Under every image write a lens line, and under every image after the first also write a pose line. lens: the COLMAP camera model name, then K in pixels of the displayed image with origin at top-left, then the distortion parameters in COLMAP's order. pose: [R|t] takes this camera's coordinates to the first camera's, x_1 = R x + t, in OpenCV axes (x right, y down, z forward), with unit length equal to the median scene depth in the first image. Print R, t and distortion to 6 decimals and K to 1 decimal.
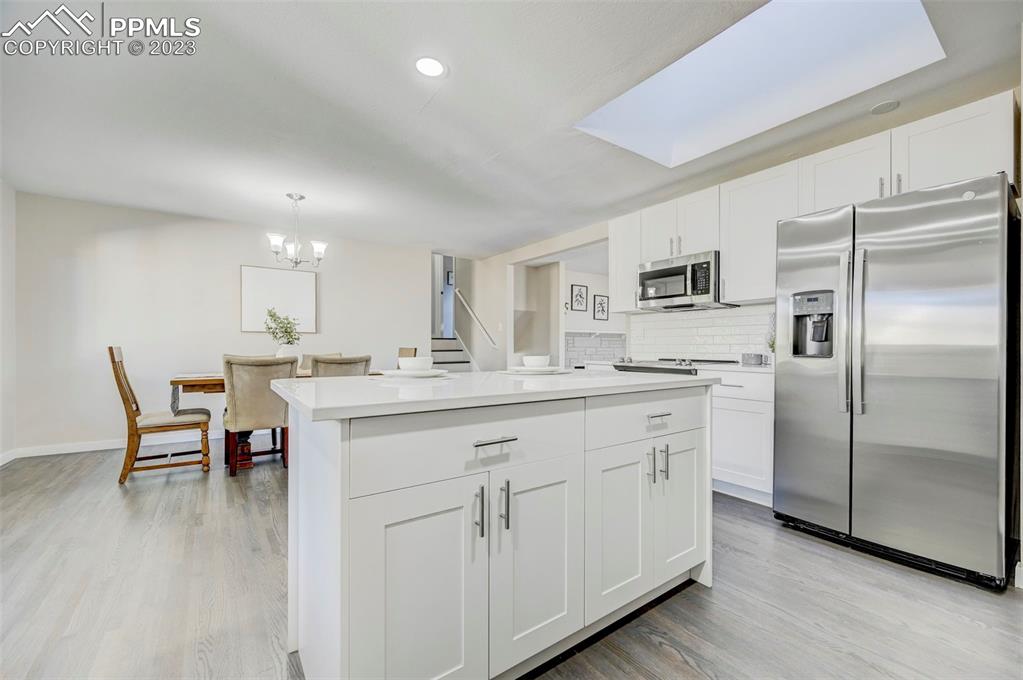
lens RADIAL K [[414.7, 0, 530.3], [0, 414.7, 352.8], [0, 0, 1]] dist [-0.004934, -0.000801]
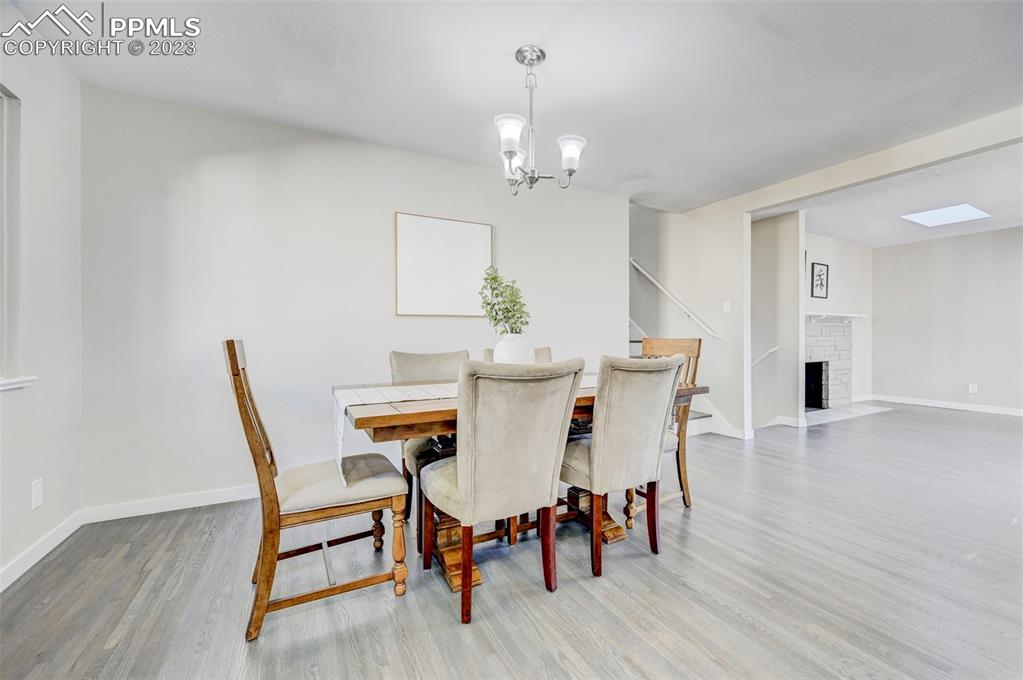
lens RADIAL K [[414.7, 0, 521.2], [0, 414.7, 342.8], [0, 0, 1]] dist [-0.004934, -0.000801]
pose [[0.989660, -0.003782, -0.143386, -0.484372], [0.003873, 0.999992, 0.000355, -0.007763], [0.143384, -0.000907, 0.989667, 0.454632]]
